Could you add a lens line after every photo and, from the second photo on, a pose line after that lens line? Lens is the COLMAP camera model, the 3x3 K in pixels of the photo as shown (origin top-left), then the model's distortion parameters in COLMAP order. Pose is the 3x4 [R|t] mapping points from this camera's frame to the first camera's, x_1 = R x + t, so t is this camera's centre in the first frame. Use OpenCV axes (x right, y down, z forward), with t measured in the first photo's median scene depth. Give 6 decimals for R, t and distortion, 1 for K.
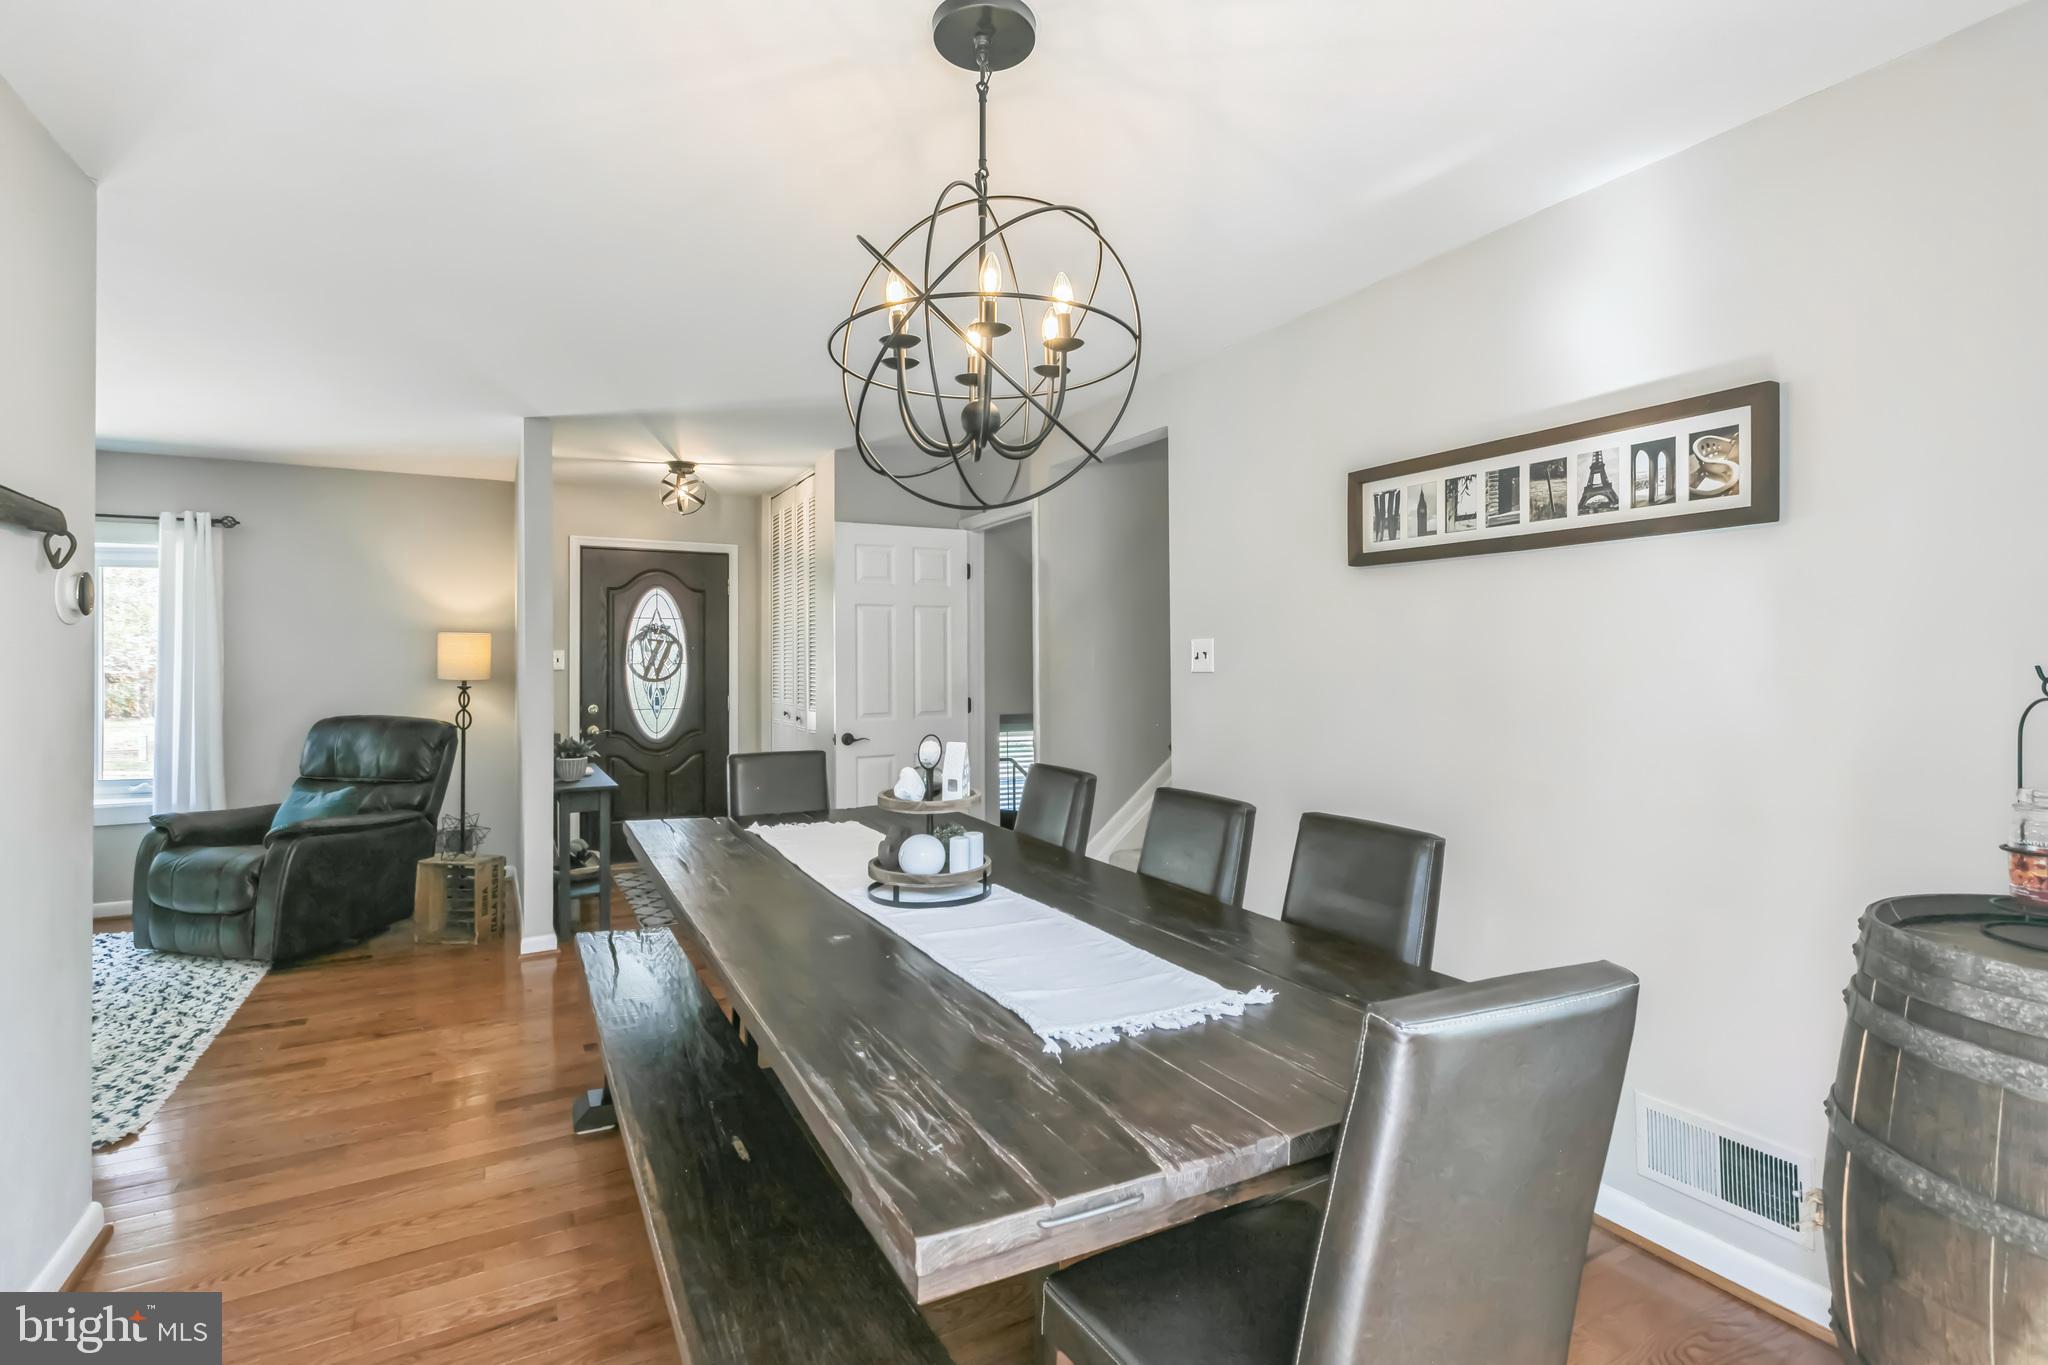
lens RADIAL K [[951.6, 0, 1024.2], [0, 951.6, 673.4], [0, 0, 1]] dist [0.000675, -0.000564]
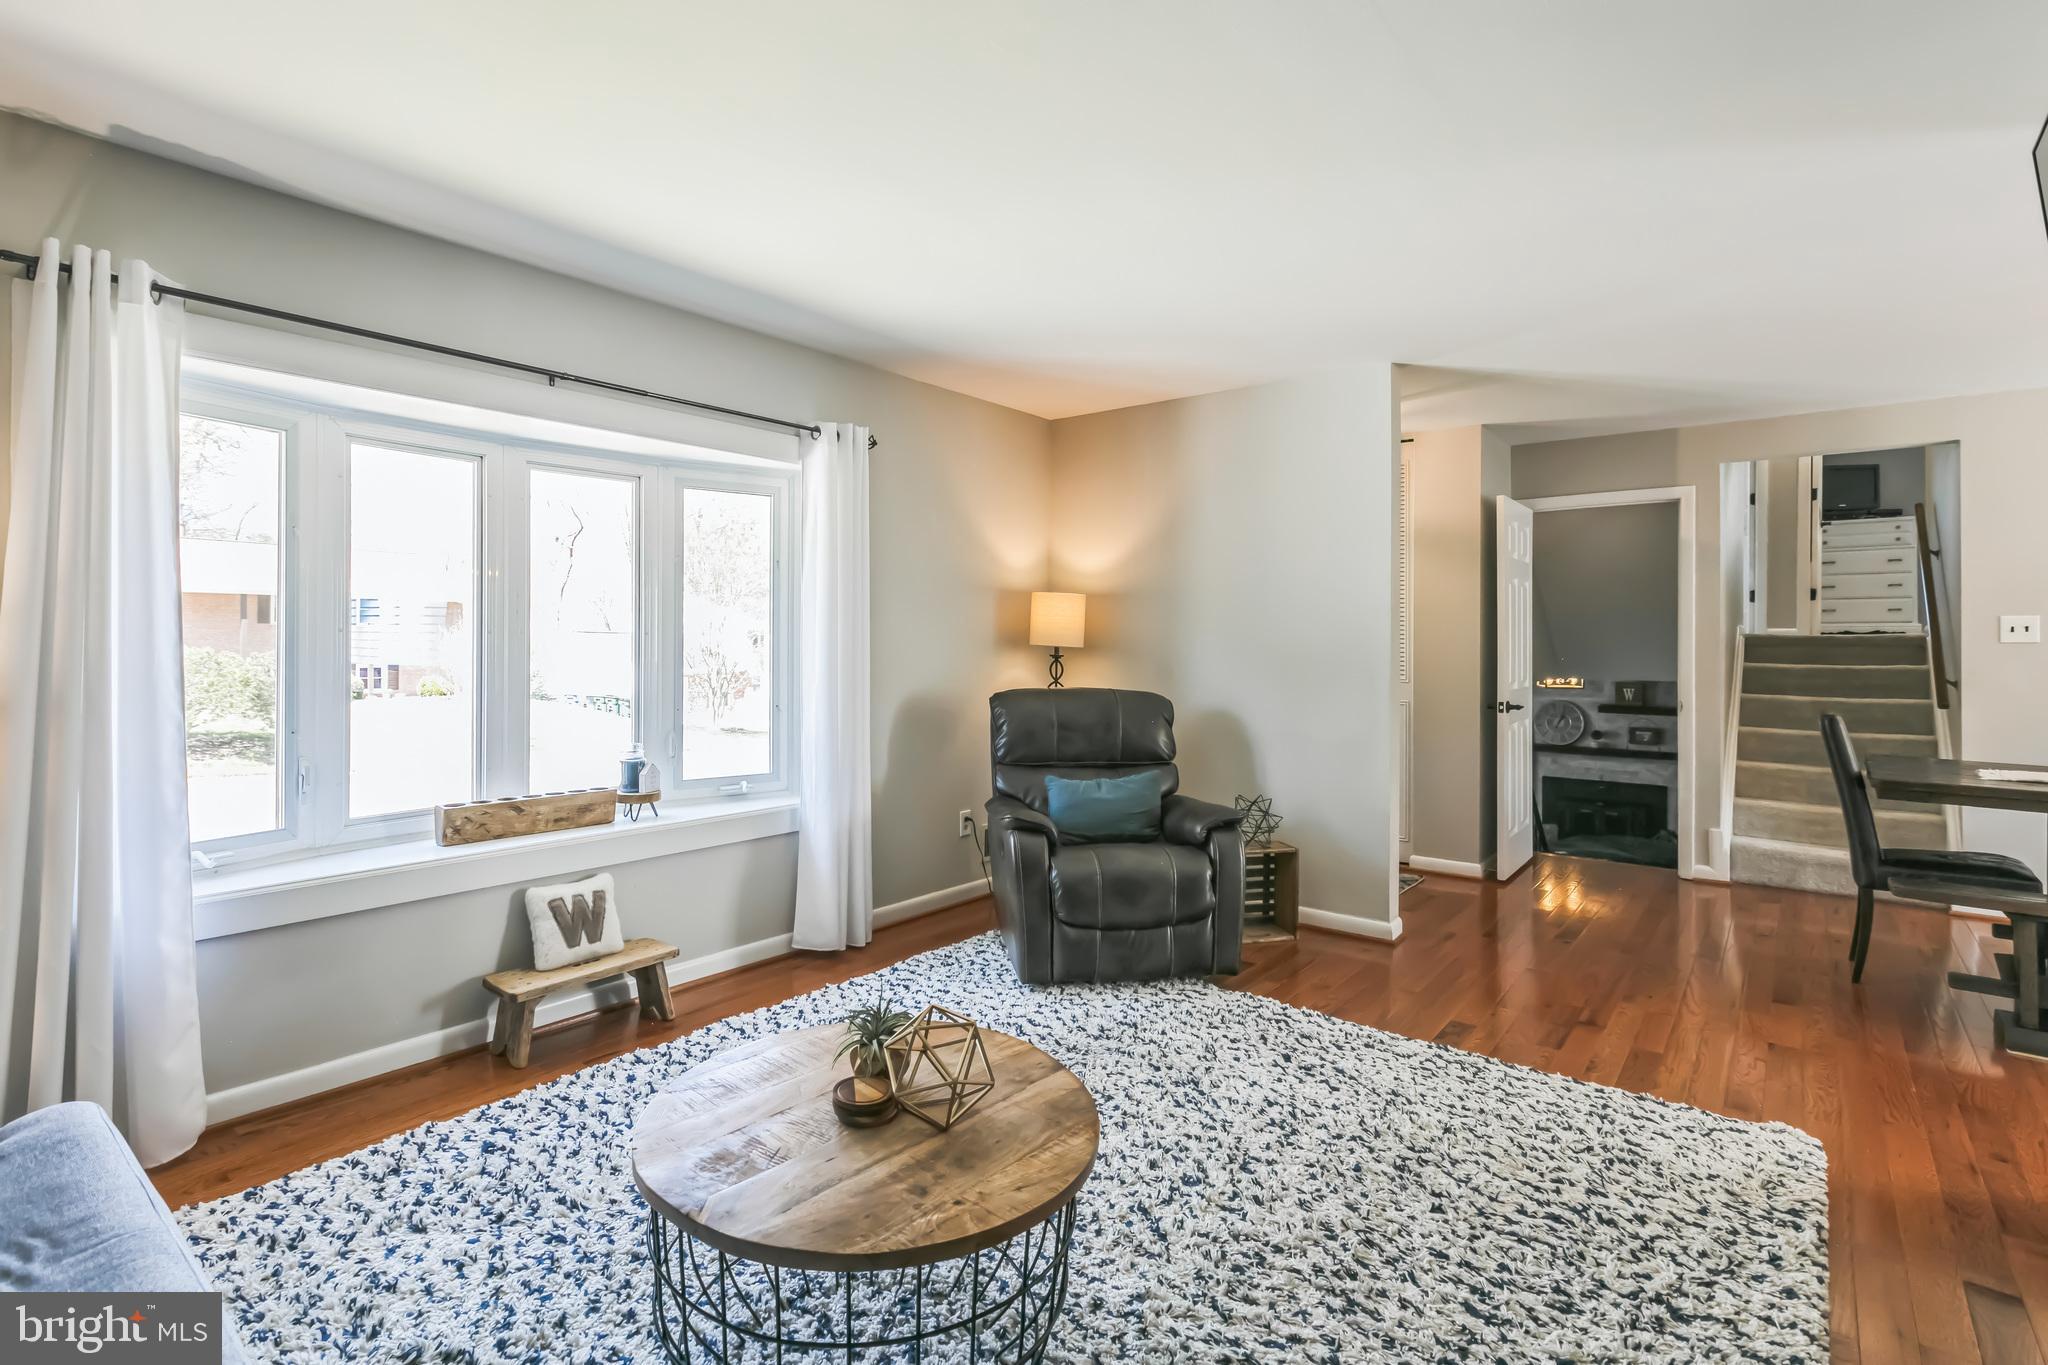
lens RADIAL K [[977.0, 0, 1000.6], [0, 977.0, 645.5], [0, 0, 1]] dist [0.001430, -0.000082]
pose [[0.929594, 0.009584, 0.368462, -1.879876], [-0.006148, 0.999926, -0.010500, 0.029443], [-0.368535, 0.007495, 0.929584, 0.387662]]
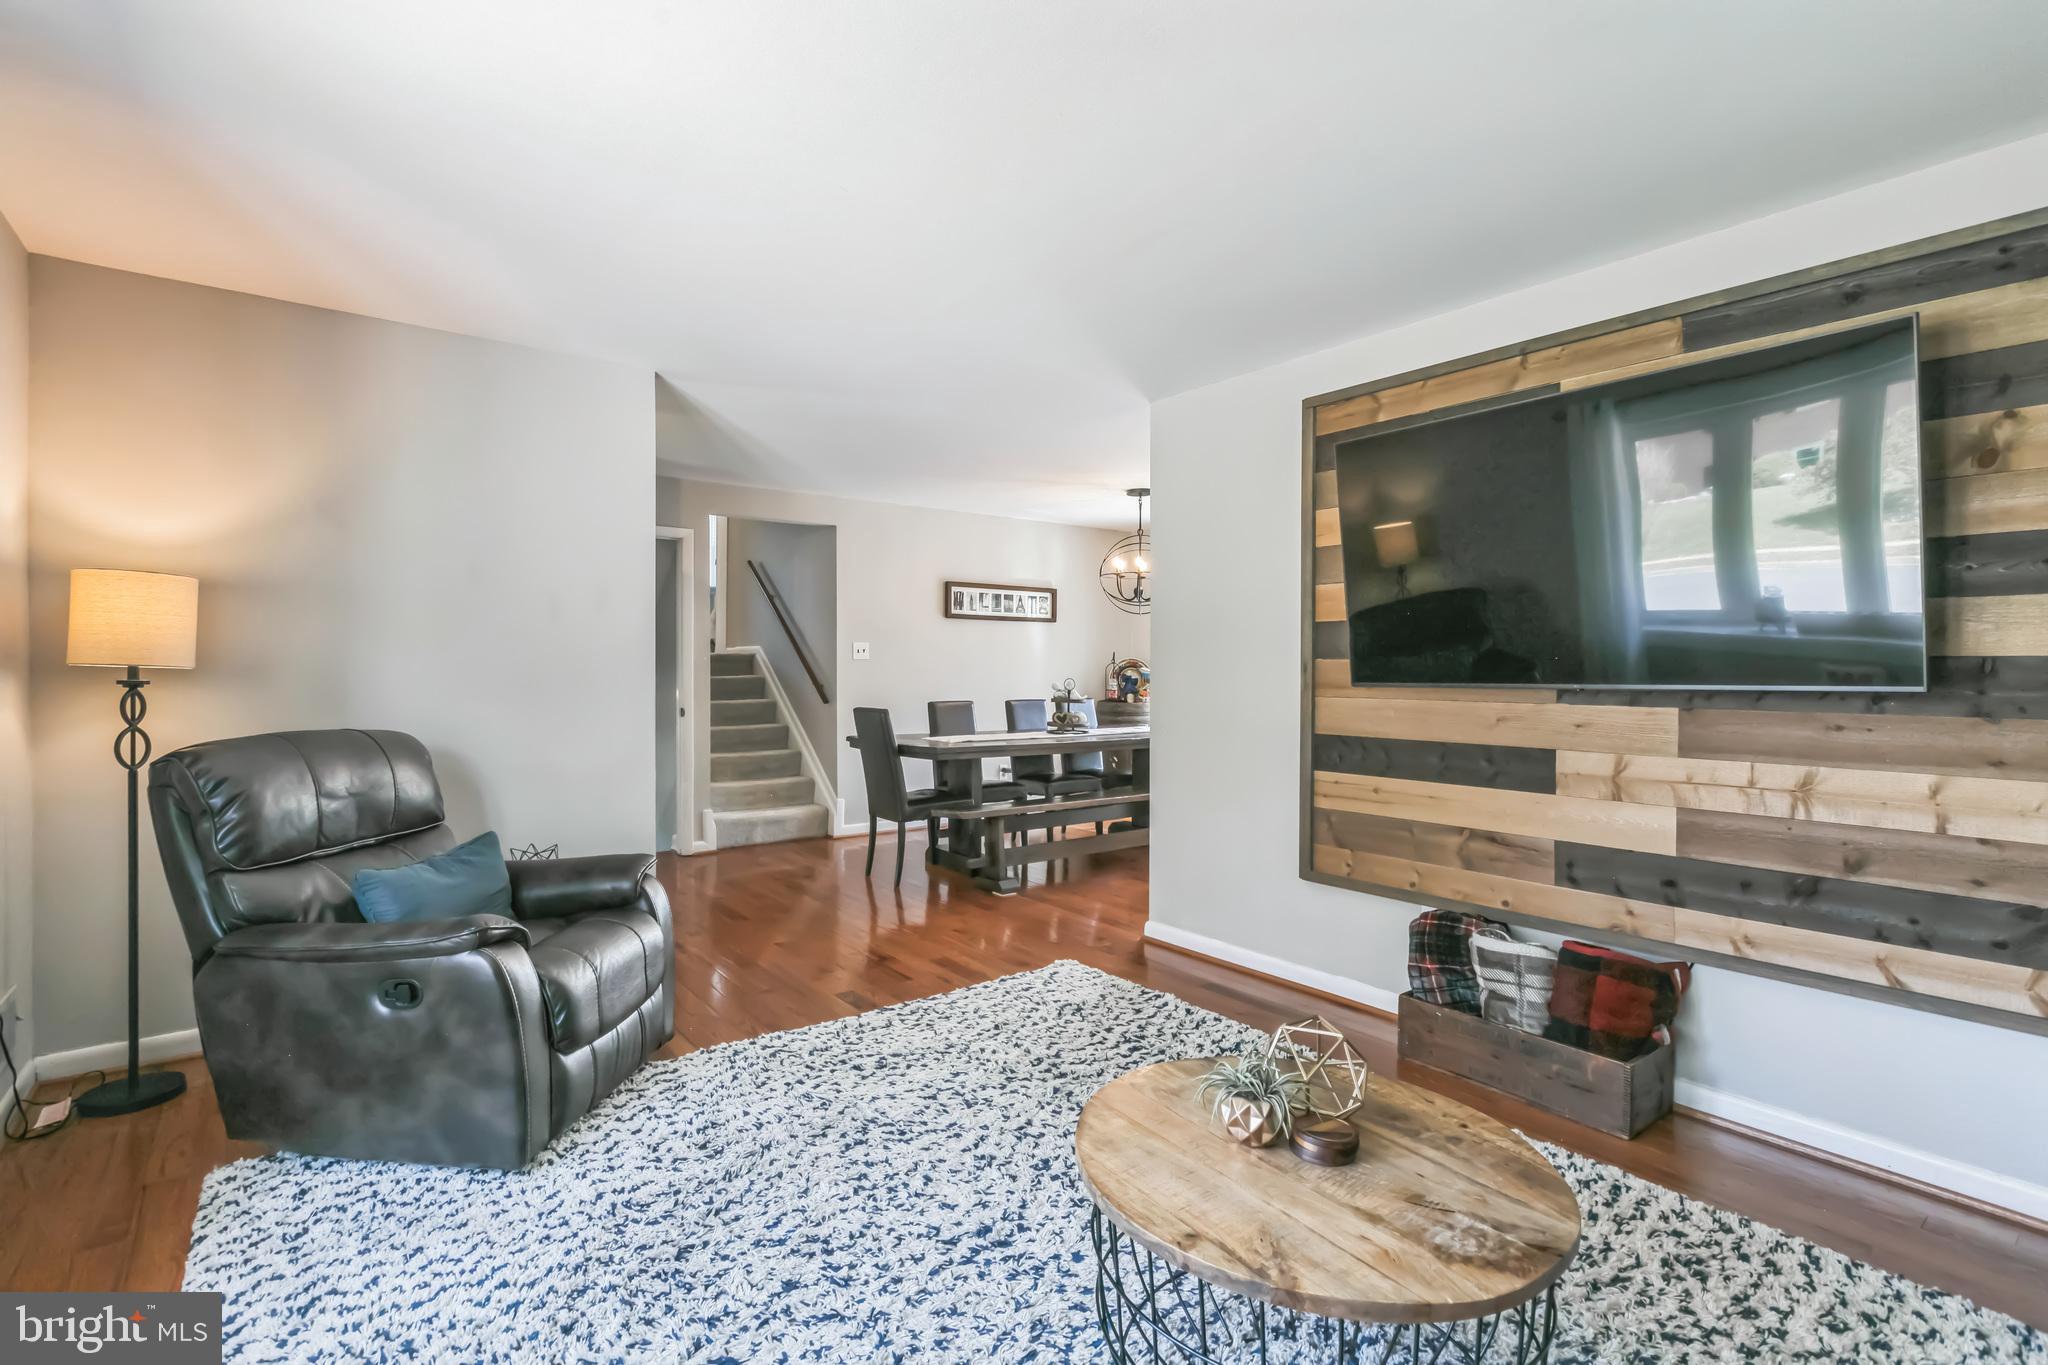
lens RADIAL K [[951.6, 0, 1024.2], [0, 951.6, 673.4], [0, 0, 1]] dist [0.000675, -0.000564]
pose [[-0.151516, -0.004460, 0.988445, -2.247404], [0.010744, 0.999923, 0.006159, 0.023623], [-0.988396, 0.011553, -0.151456, 1.206055]]
